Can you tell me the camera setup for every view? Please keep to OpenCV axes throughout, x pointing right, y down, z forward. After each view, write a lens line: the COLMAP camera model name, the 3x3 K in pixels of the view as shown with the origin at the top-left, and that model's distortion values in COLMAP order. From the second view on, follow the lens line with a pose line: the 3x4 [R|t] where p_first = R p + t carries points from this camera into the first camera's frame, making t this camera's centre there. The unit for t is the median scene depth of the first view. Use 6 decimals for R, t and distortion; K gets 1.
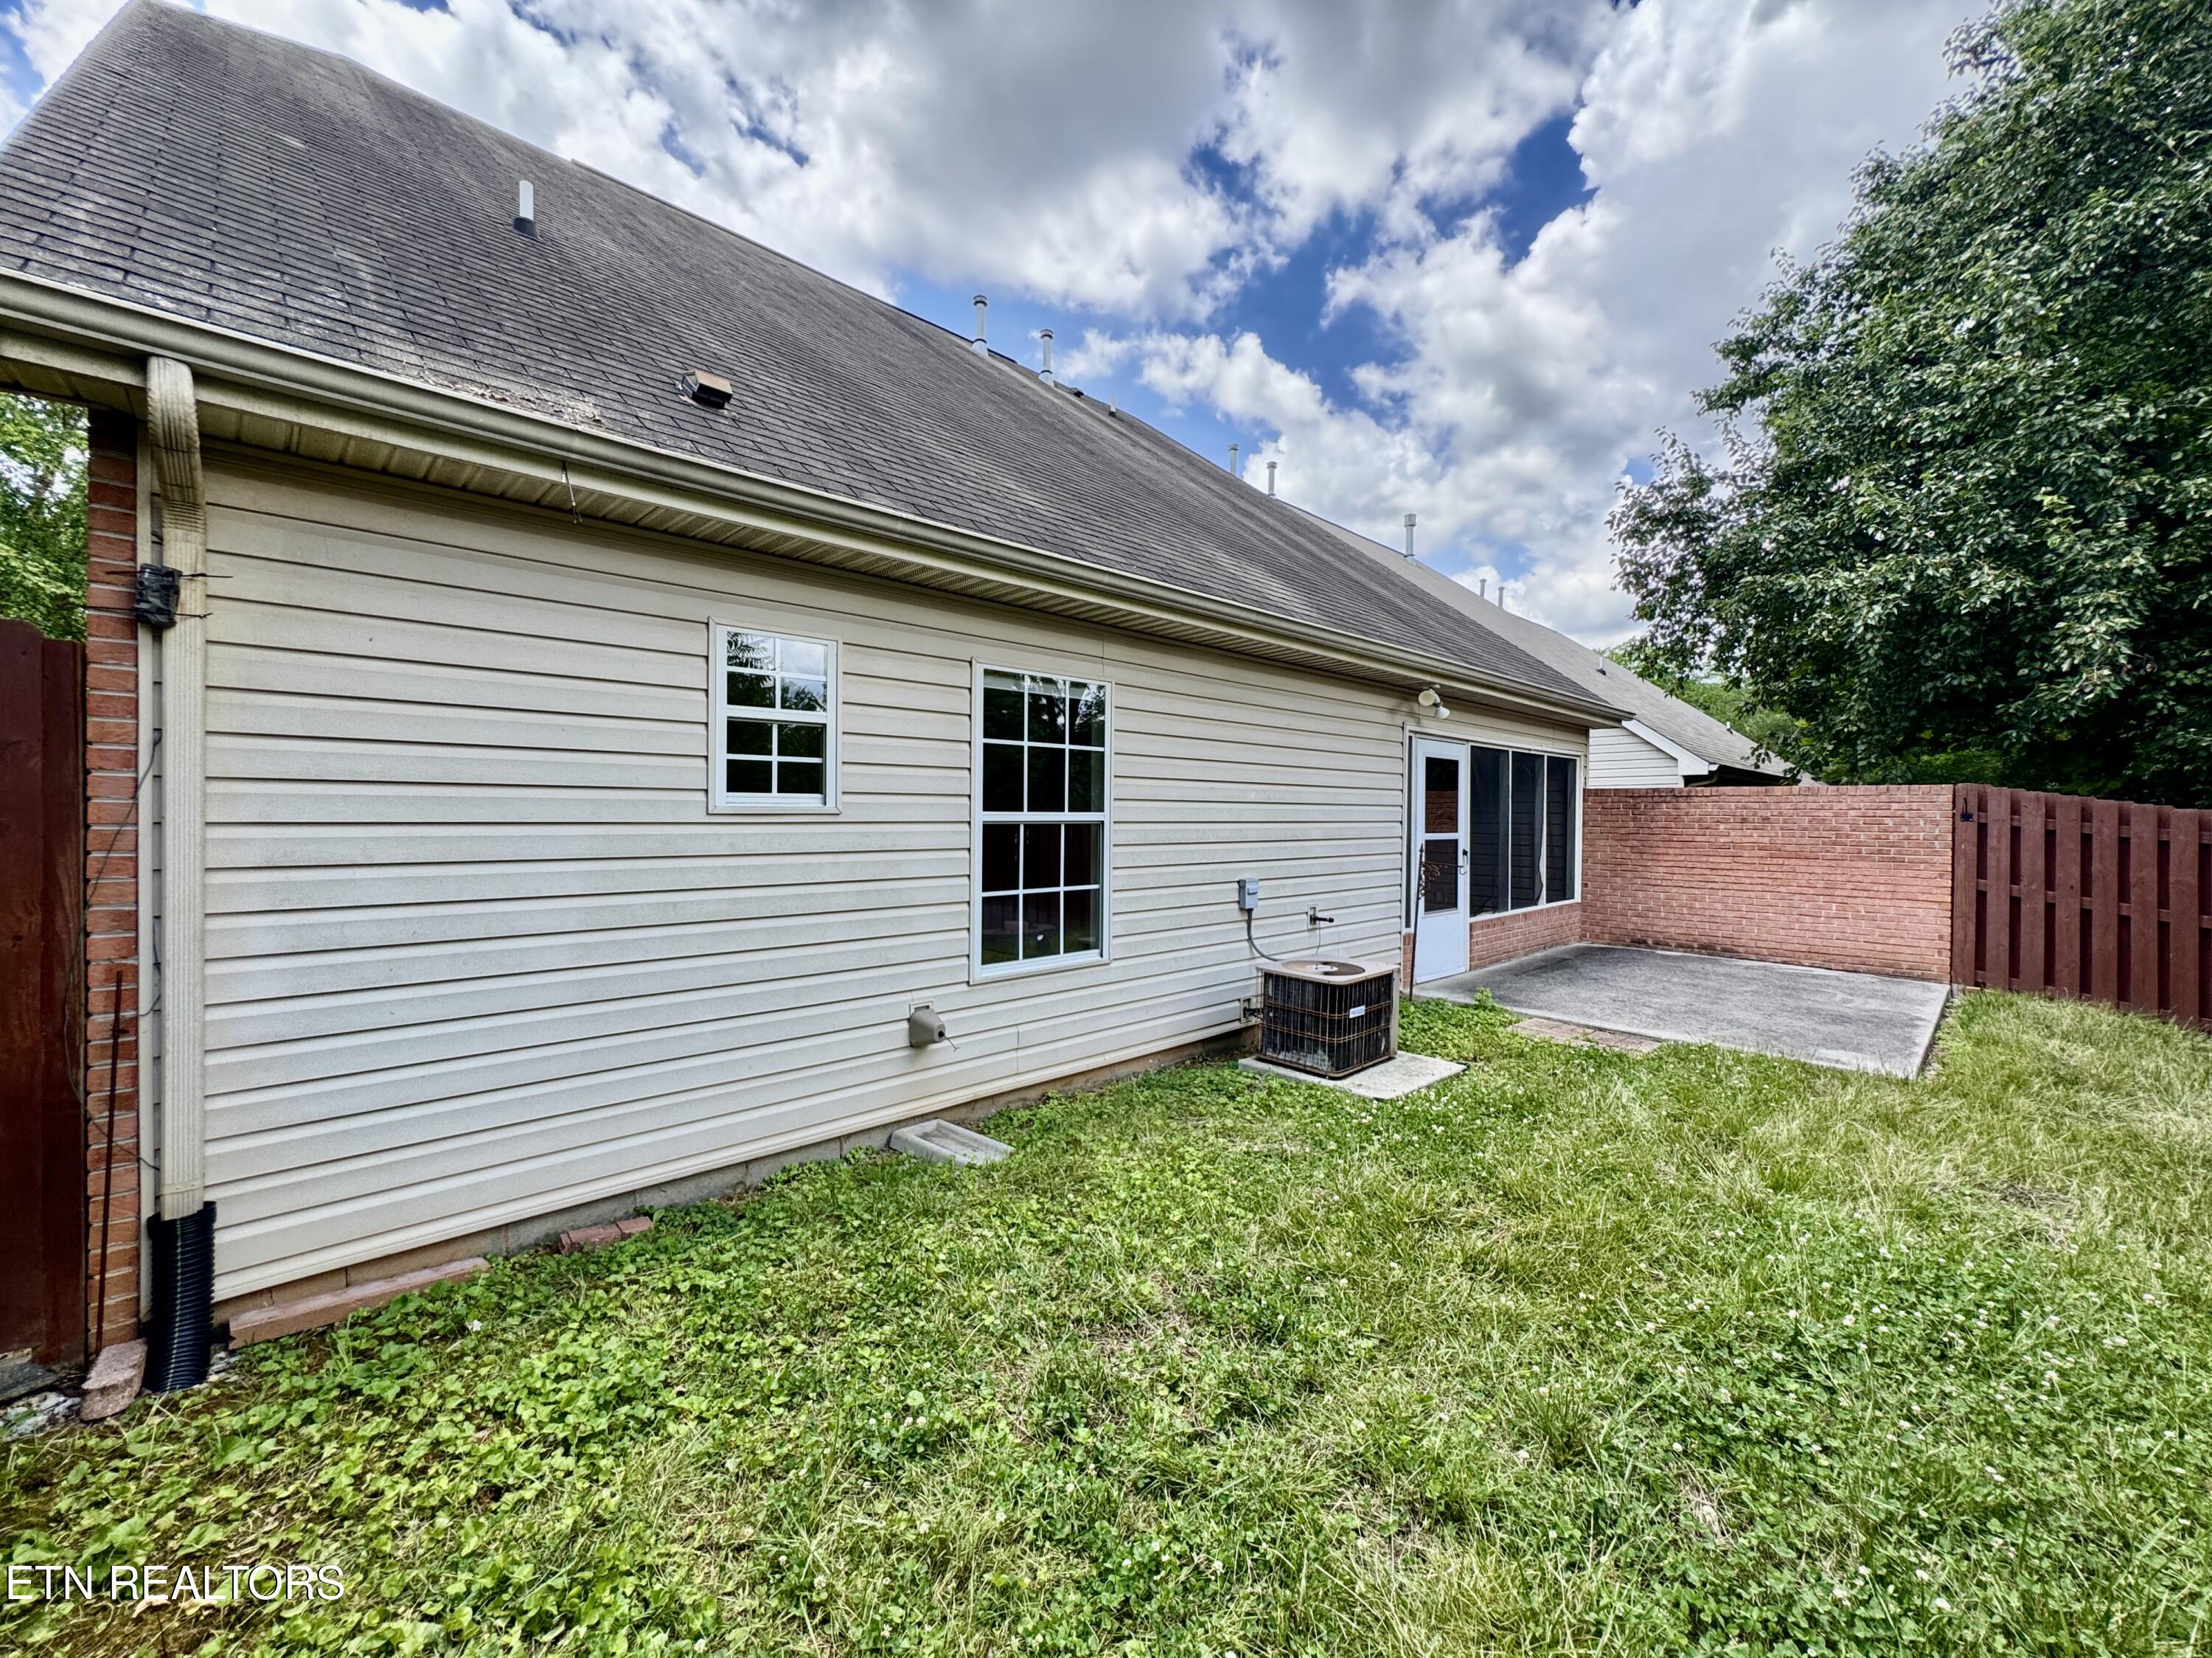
lens RADIAL K [[915.4, 0, 1112.6], [0, 915.4, 823.0], [0, 0, 1]] dist [0.001359, 0.002010]
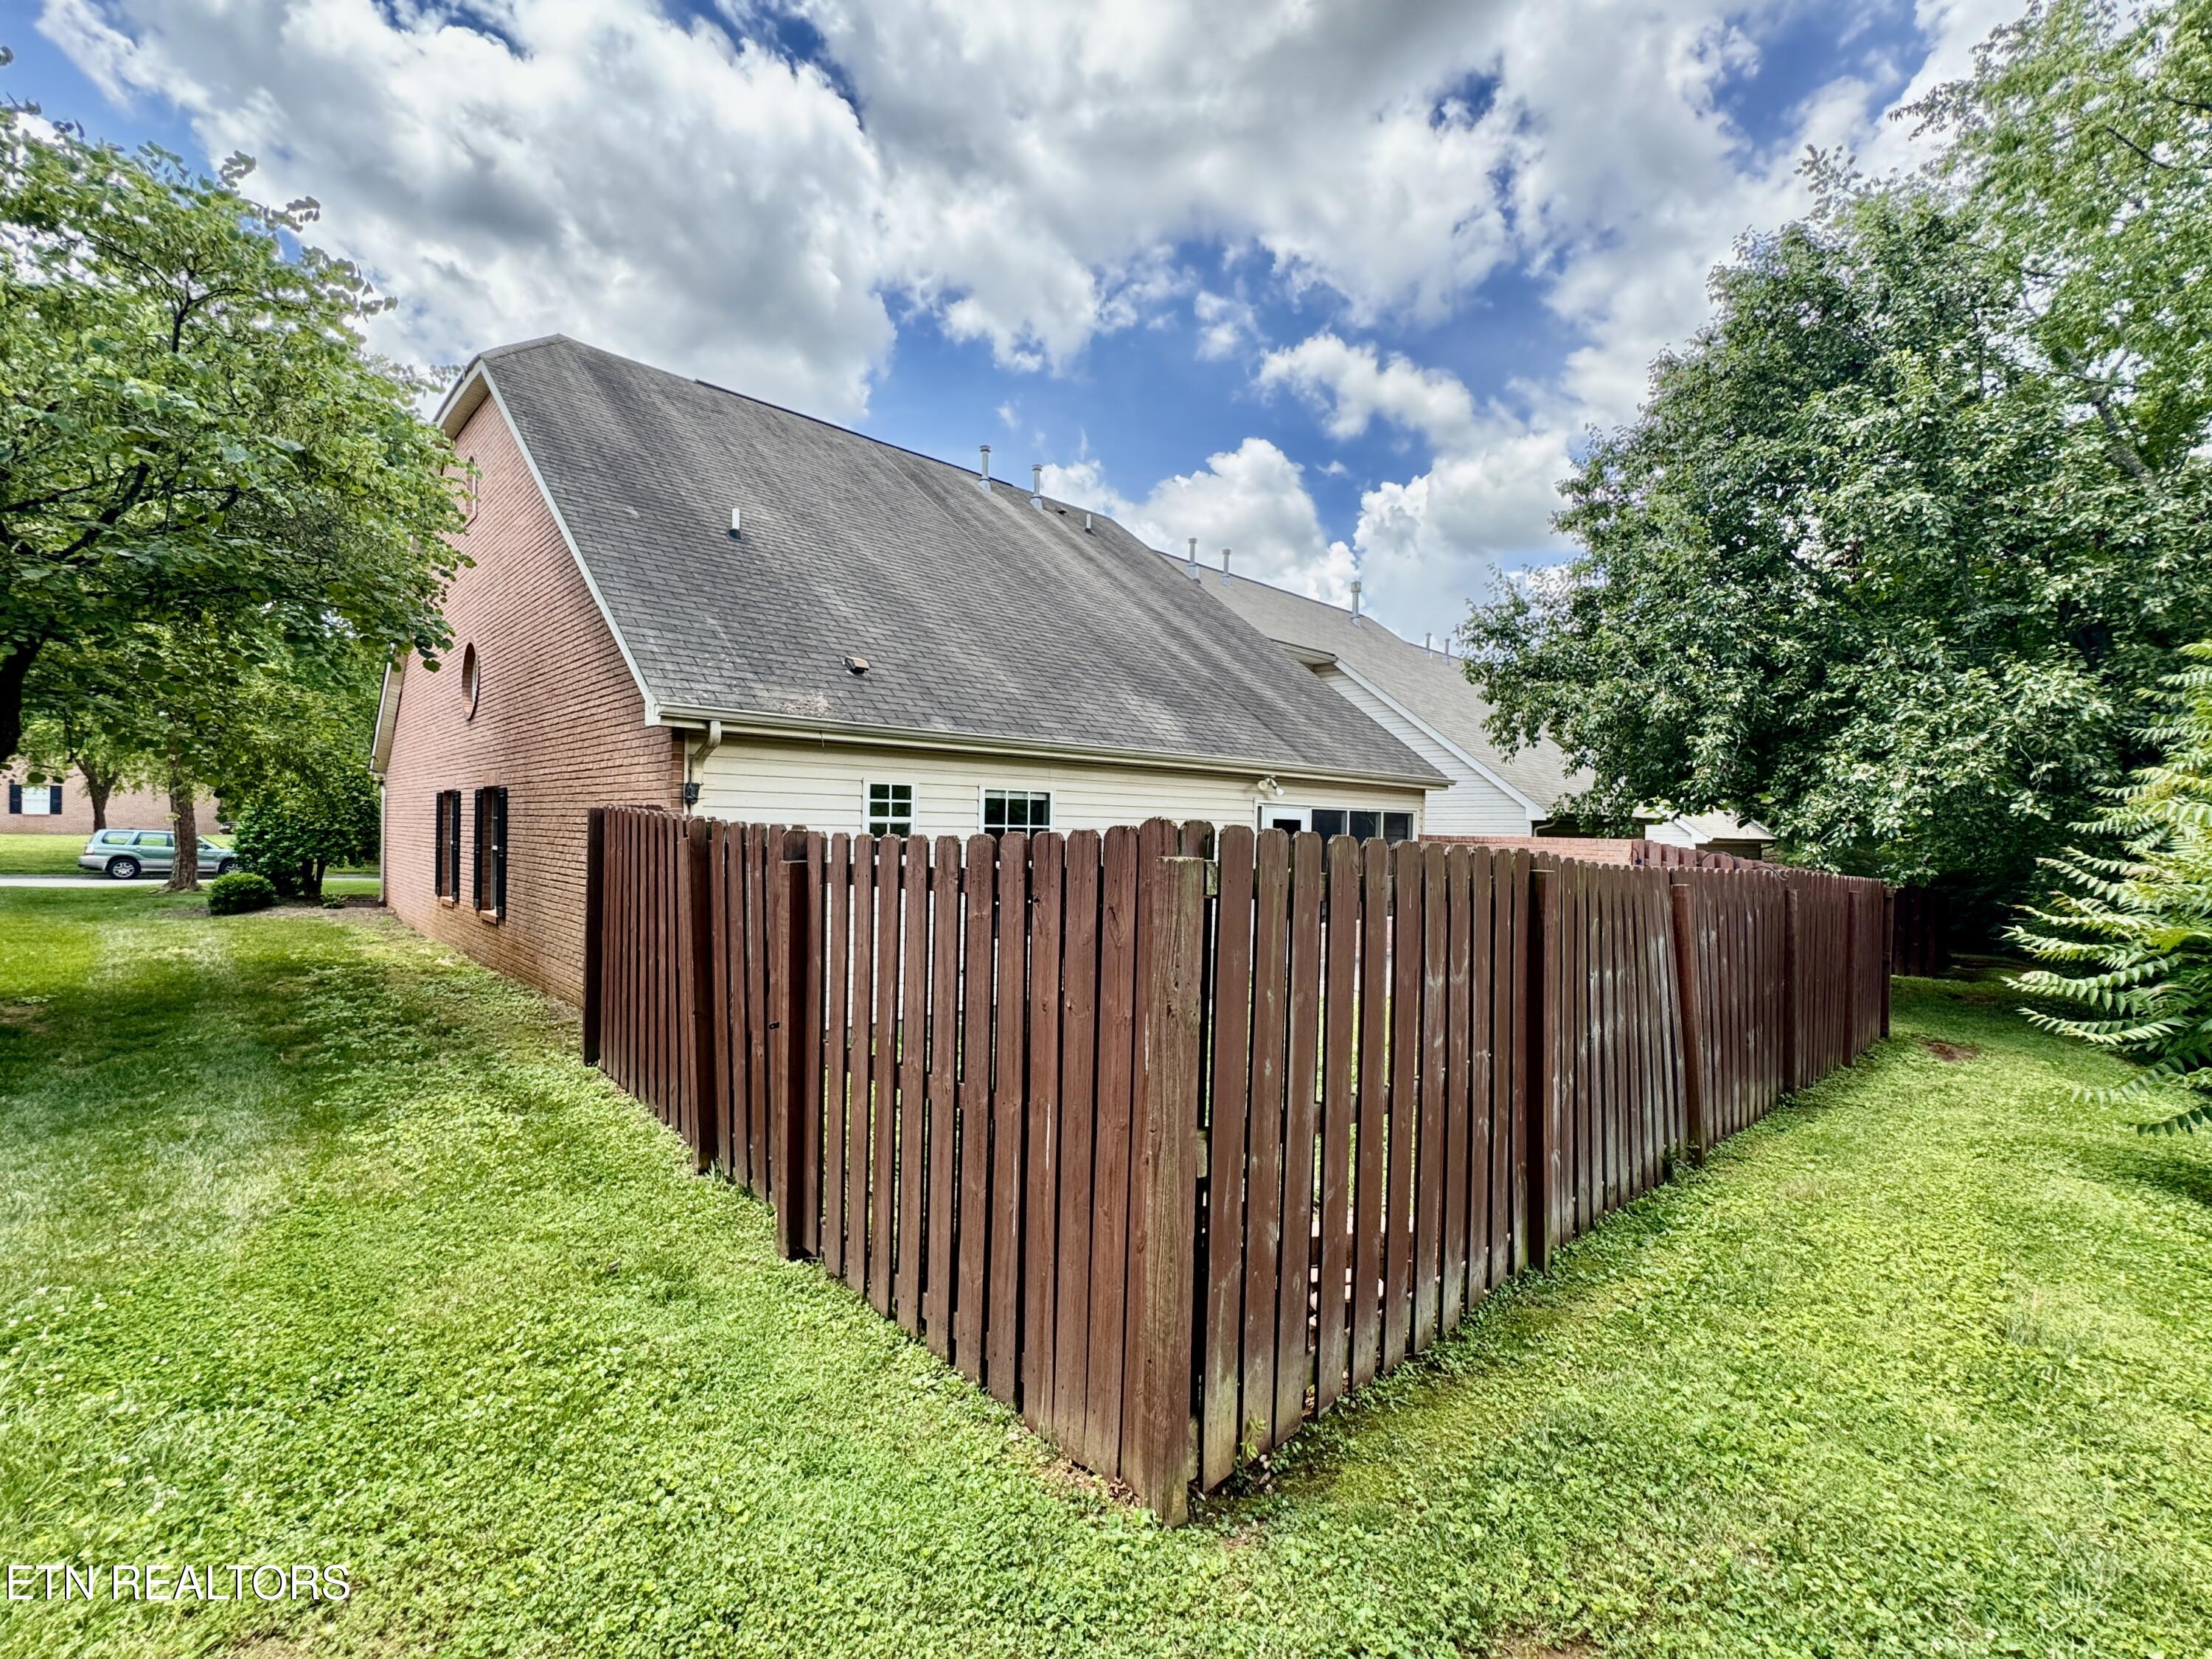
lens RADIAL K [[915.4, 0, 1099.7], [0, 915.4, 831.9], [0, 0, 1]] dist [0.001359, 0.002010]
pose [[0.999877, 0.010531, -0.011621, 0.056601], [-0.010627, 0.999910, -0.008218, -0.028504], [0.011533, 0.008341, 0.999899, -0.421576]]
